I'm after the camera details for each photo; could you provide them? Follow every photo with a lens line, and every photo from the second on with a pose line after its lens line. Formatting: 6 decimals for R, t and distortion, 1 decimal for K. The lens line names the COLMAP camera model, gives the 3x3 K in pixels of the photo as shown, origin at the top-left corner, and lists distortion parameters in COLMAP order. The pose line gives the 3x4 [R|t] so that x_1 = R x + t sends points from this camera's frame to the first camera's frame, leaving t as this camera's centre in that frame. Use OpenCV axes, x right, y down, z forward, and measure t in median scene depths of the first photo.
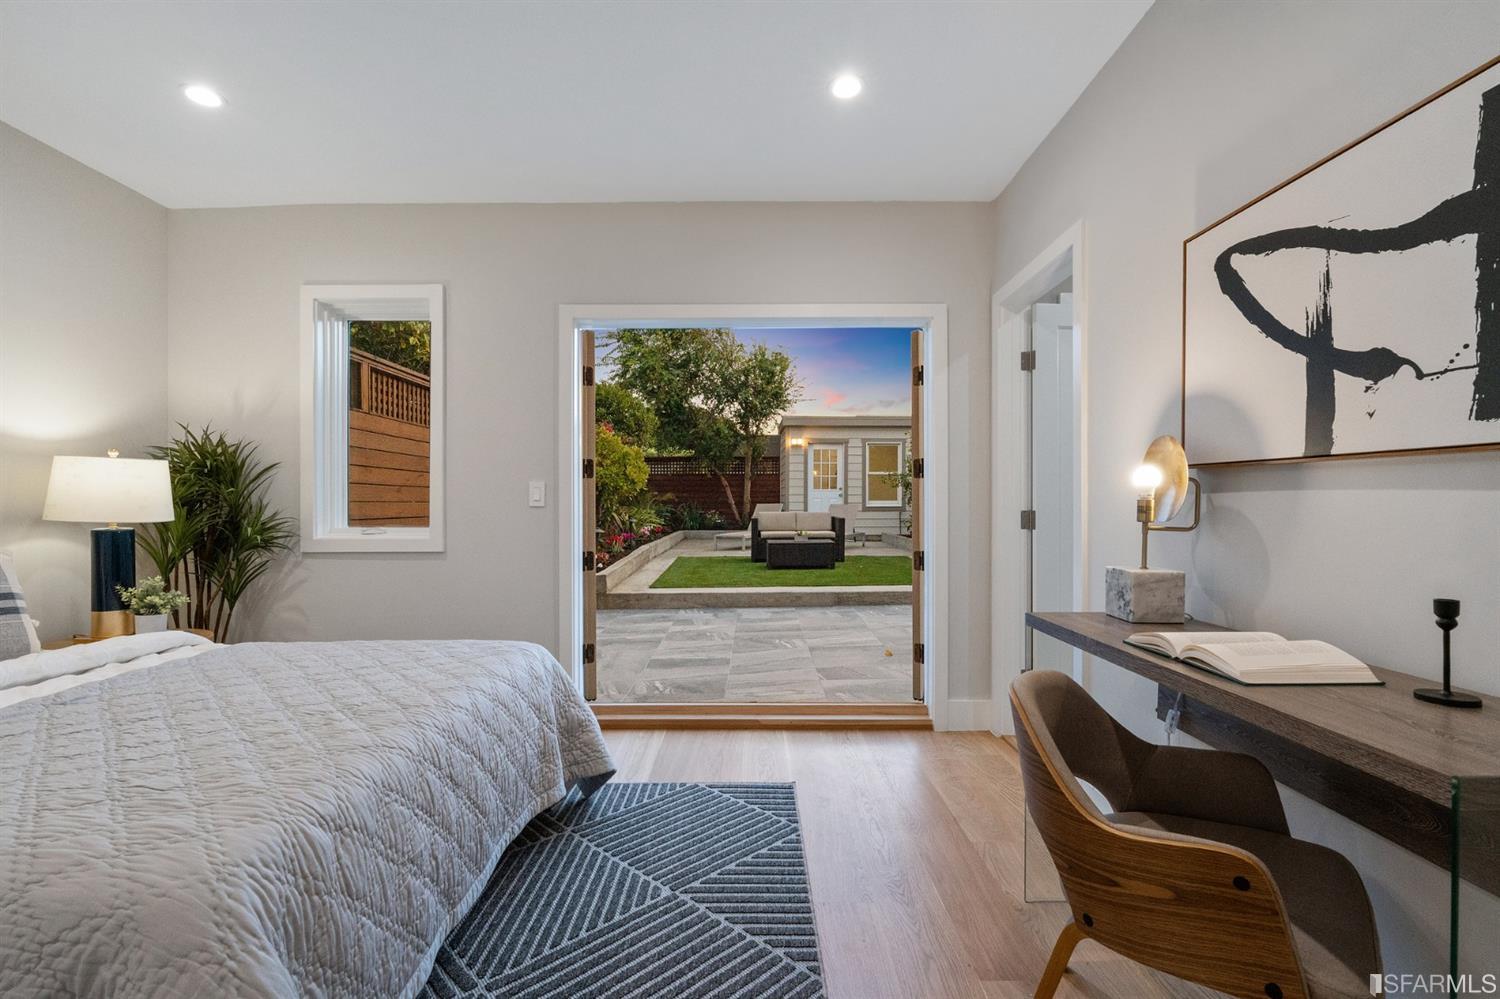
lens RADIAL K [[647.9, 0, 749.4], [0, 647.9, 503.7], [0, 0, 1]] dist [0.002362, -0.001606]
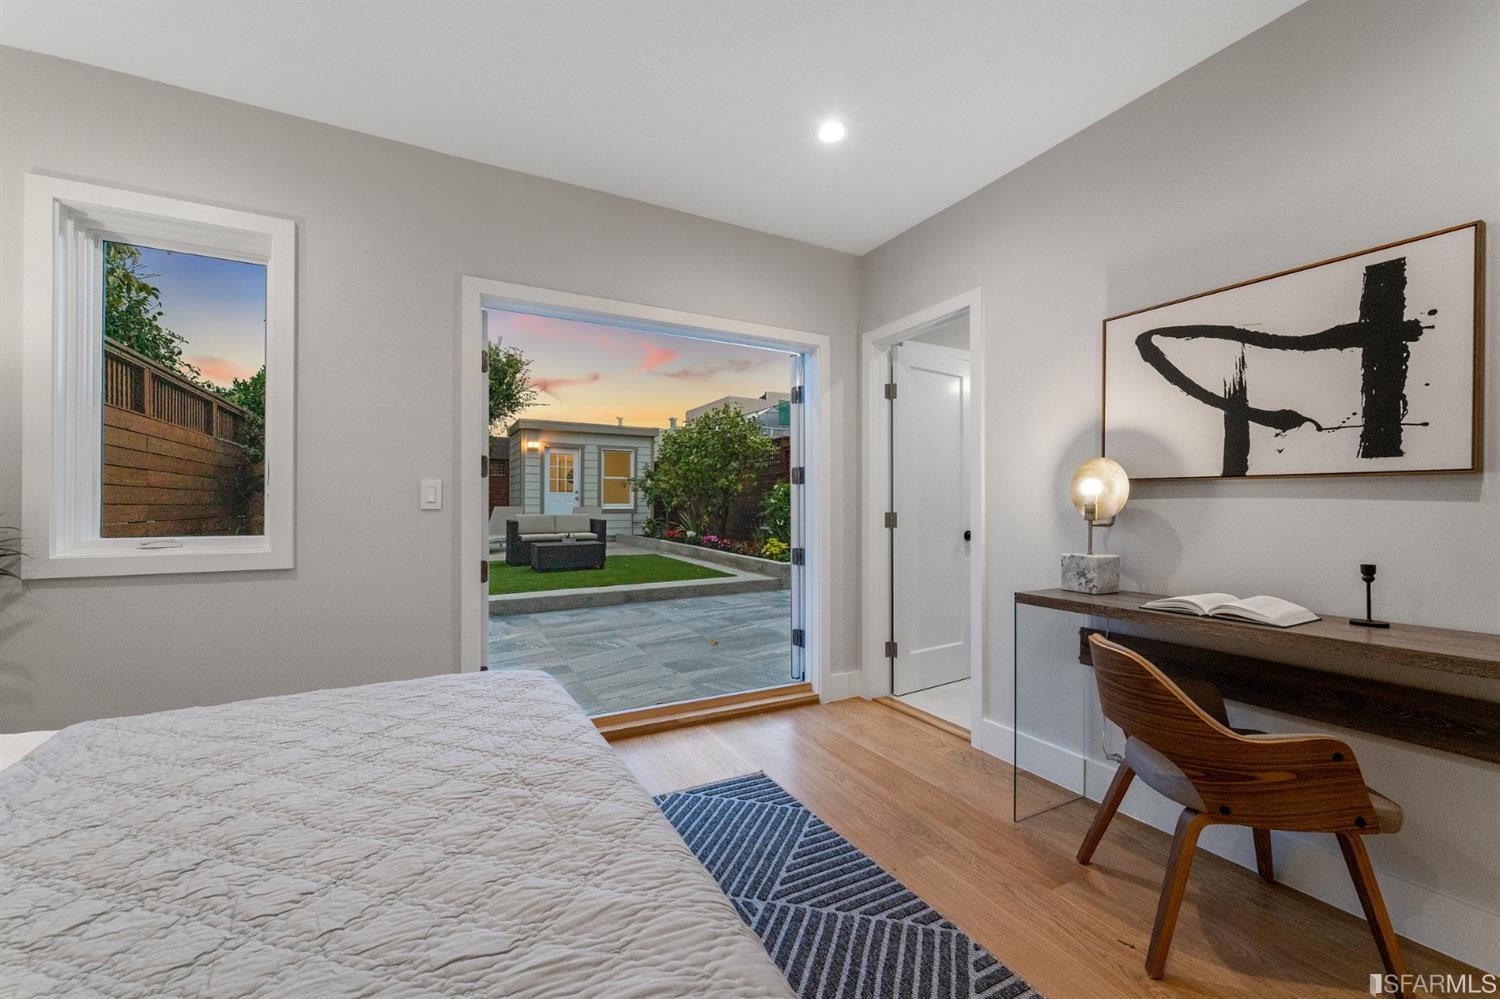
lens RADIAL K [[595.5, 0, 748.4], [0, 595.5, 502.5], [0, 0, 1]] dist [-0.000628, 0.000809]
pose [[0.881219, 0.004788, 0.472683, -0.580366], [-0.001631, 0.999974, -0.007087, 0.000742], [-0.472705, 0.005474, 0.881204, 0.217699]]
